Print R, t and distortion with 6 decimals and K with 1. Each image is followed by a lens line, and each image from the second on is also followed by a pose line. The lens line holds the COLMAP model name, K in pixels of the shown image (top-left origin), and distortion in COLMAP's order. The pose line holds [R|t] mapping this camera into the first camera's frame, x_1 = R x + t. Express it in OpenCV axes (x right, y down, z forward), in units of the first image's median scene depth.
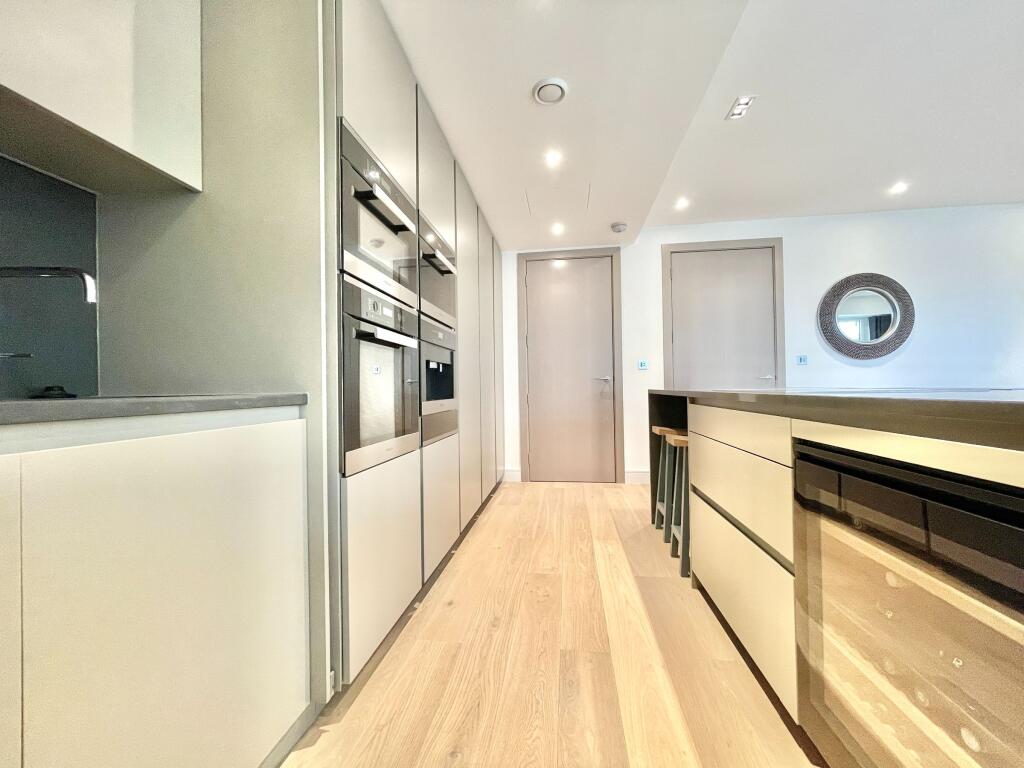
lens RADIAL K [[413.4, 0, 512.0], [0, 413.4, 384.0], [0, 0, 1]] dist [-0.002513, -0.000228]
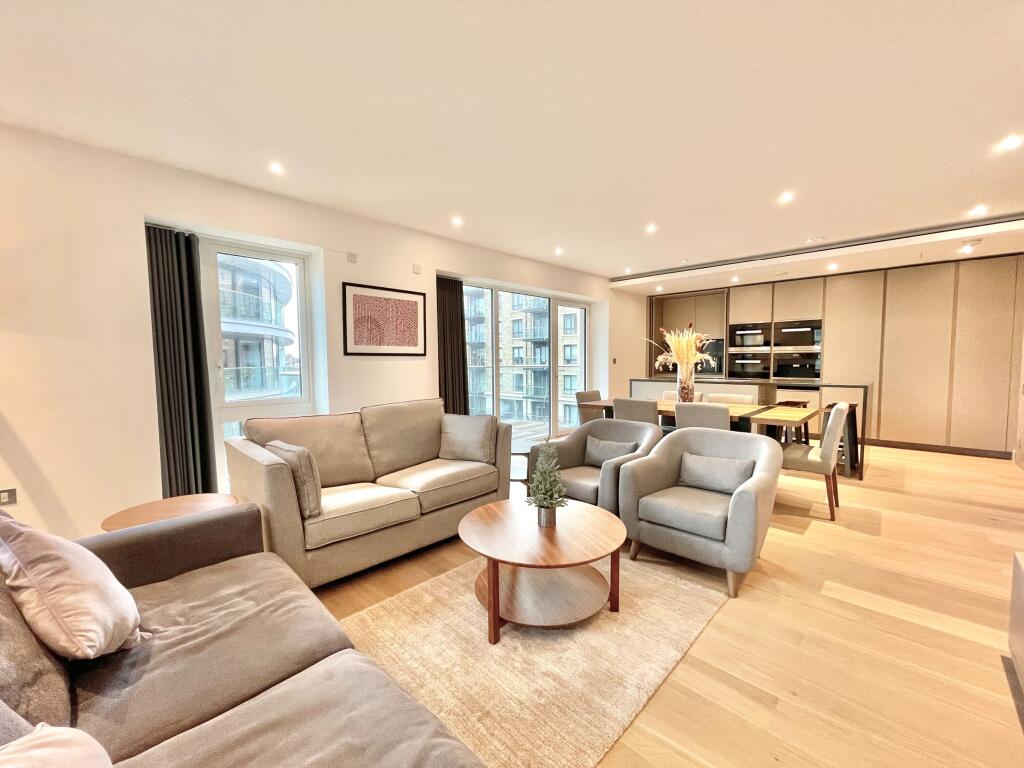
lens RADIAL K [[418.3, 0, 512.0], [0, 418.3, 384.0], [0, 0, 1]] dist [0.010826, 0.000075]
pose [[-0.617423, 0.071155, -0.783406, 1.908485], [0.026382, 0.997213, 0.069782, -0.098174], [0.786189, 0.022417, -0.617580, 0.717212]]
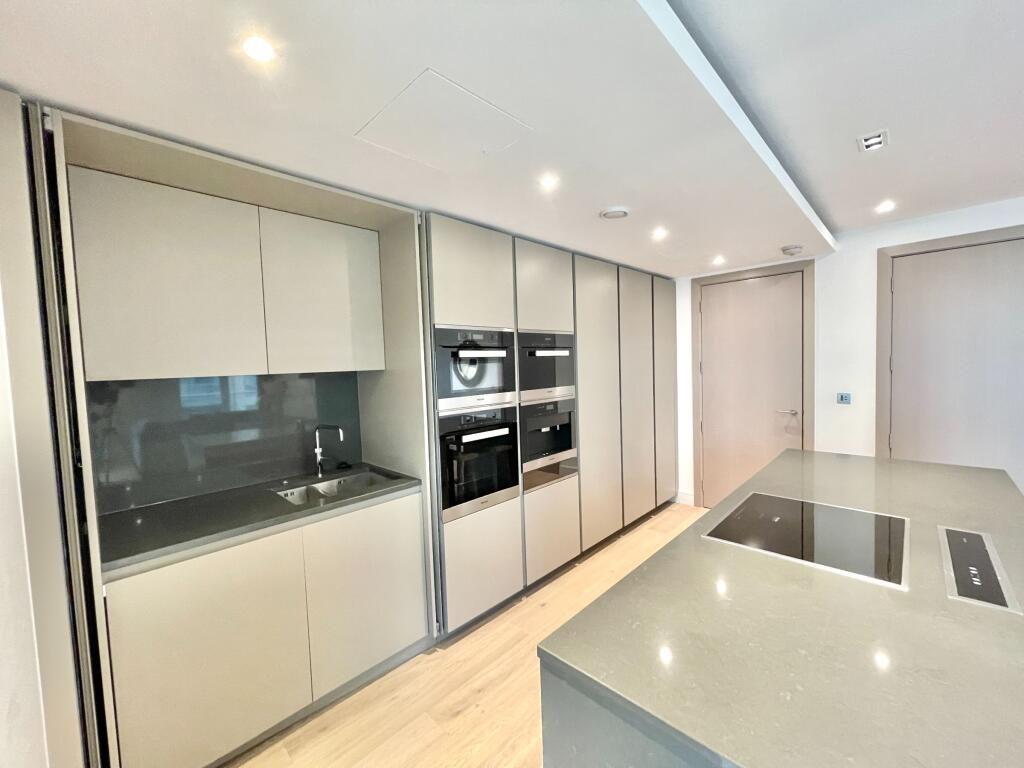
lens RADIAL K [[418.3, 0, 512.0], [0, 418.3, 384.0], [0, 0, 1]] dist [0.010826, 0.000075]
pose [[0.805754, 0.016223, -0.592028, 0.299501], [0.028119, 0.997450, 0.065603, -0.161474], [0.591582, -0.069507, 0.803243, -0.087100]]
